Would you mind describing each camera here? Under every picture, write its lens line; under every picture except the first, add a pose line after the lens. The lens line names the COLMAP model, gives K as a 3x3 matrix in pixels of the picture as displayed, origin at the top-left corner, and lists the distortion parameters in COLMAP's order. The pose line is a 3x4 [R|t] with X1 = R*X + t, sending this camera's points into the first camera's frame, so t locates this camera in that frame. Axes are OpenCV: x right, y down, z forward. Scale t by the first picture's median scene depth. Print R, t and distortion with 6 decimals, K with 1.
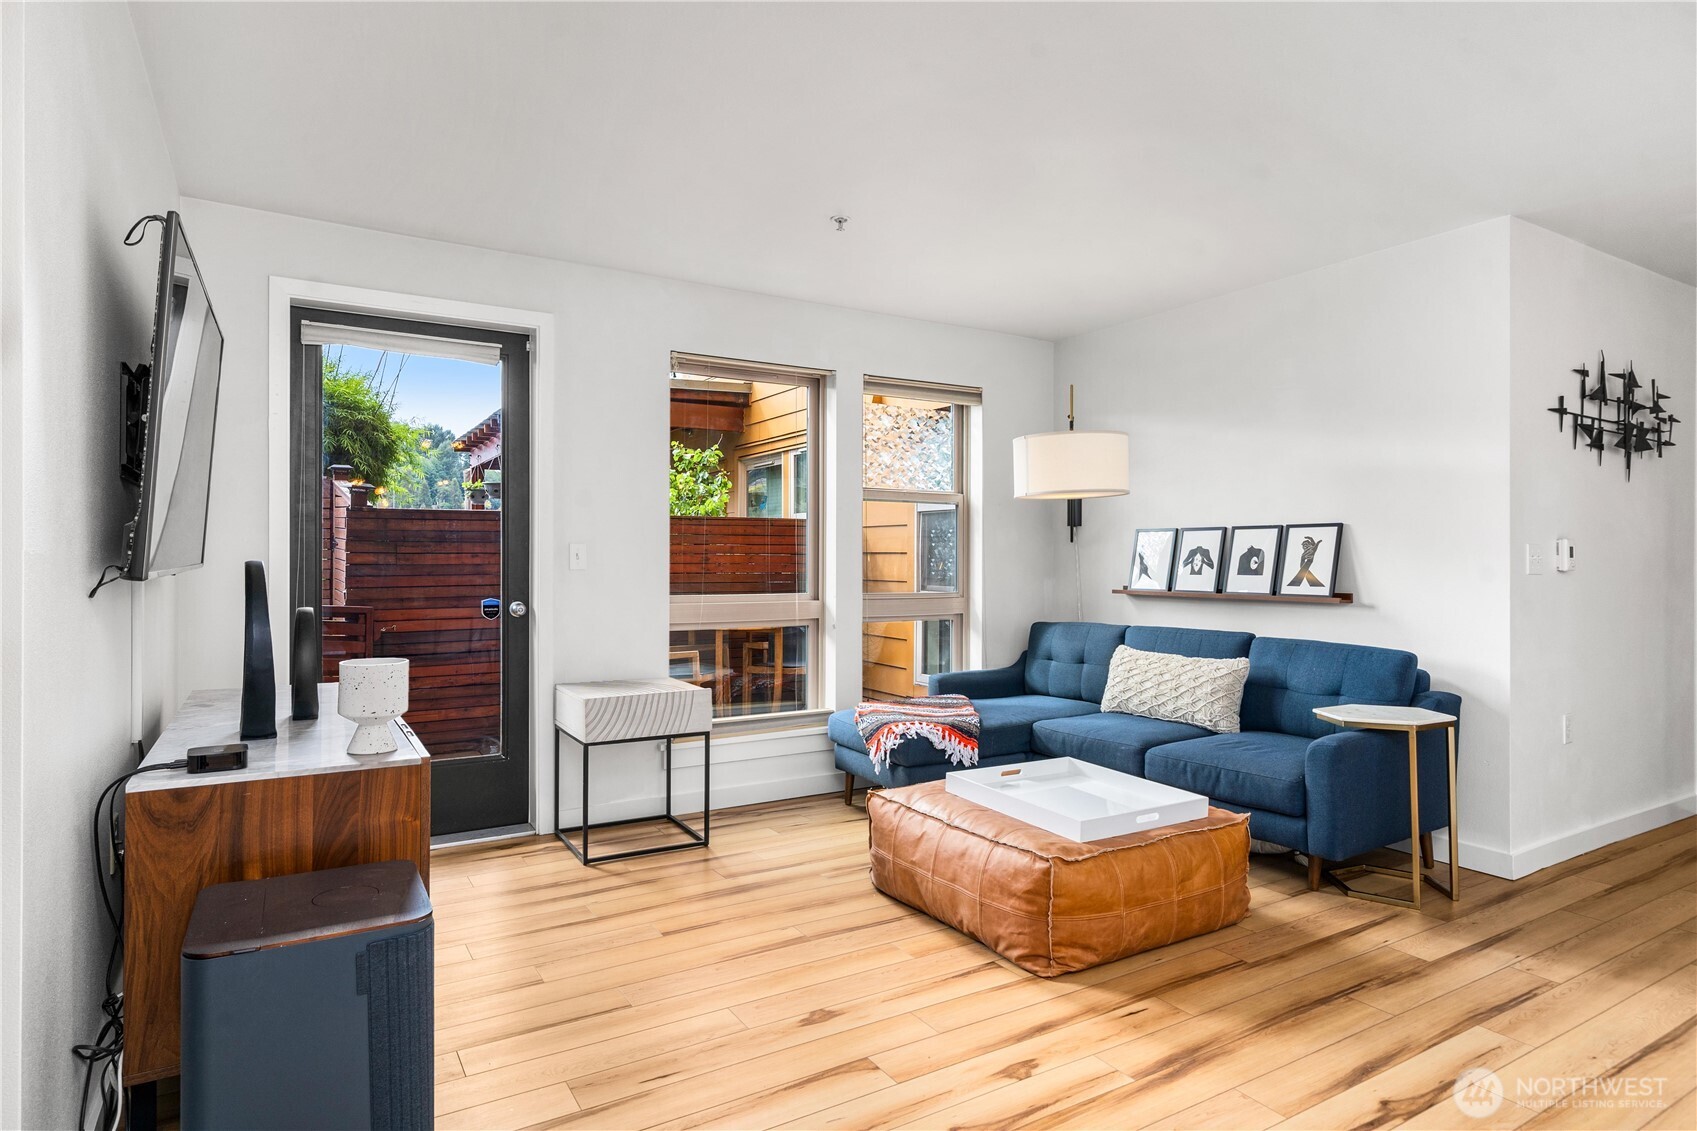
lens RADIAL K [[931.1, 0, 831.3], [0, 931.1, 557.7], [0, 0, 1]] dist [-0.002257, 0.002024]
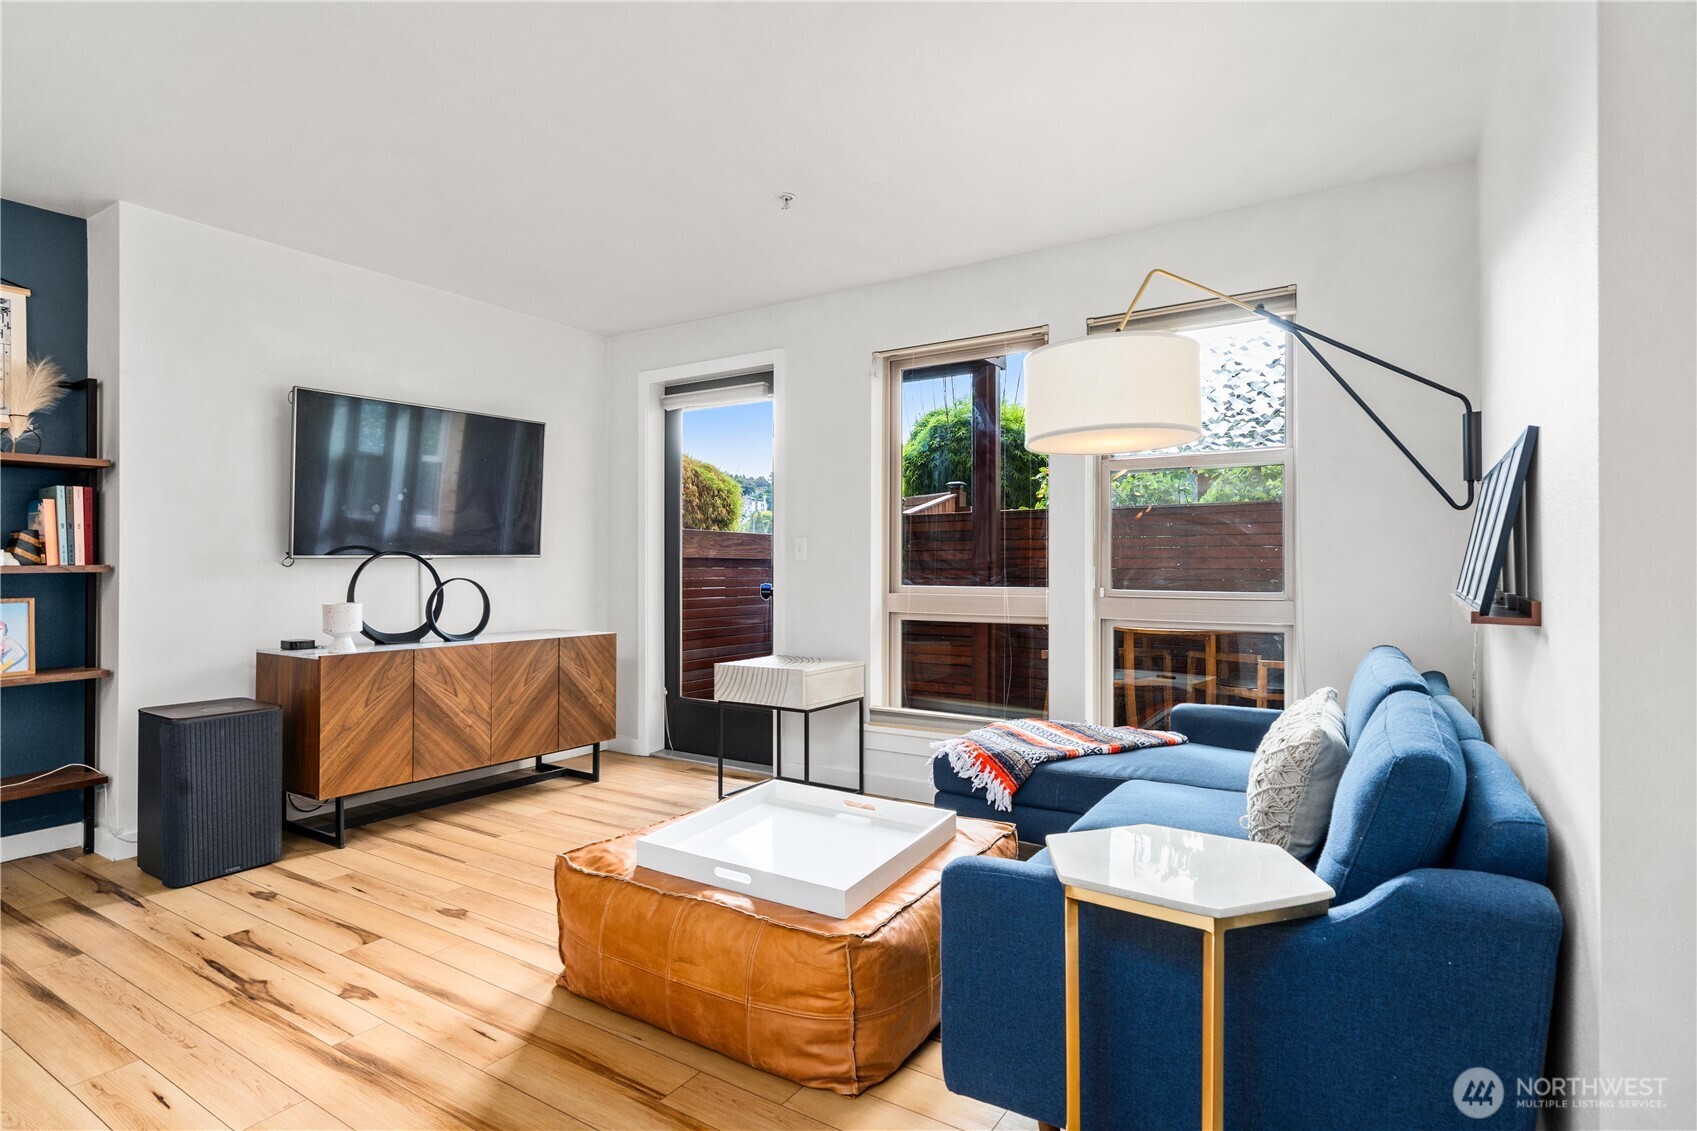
lens RADIAL K [[877.0, 0, 831.7], [0, 877.0, 562.3], [0, 0, 1]] dist [0.006092, -0.002711]
pose [[0.438248, -0.006903, -0.898828, 0.836759], [0.004975, 0.999974, -0.005254, 0.024527], [0.898840, -0.002170, 0.438271, 0.625921]]
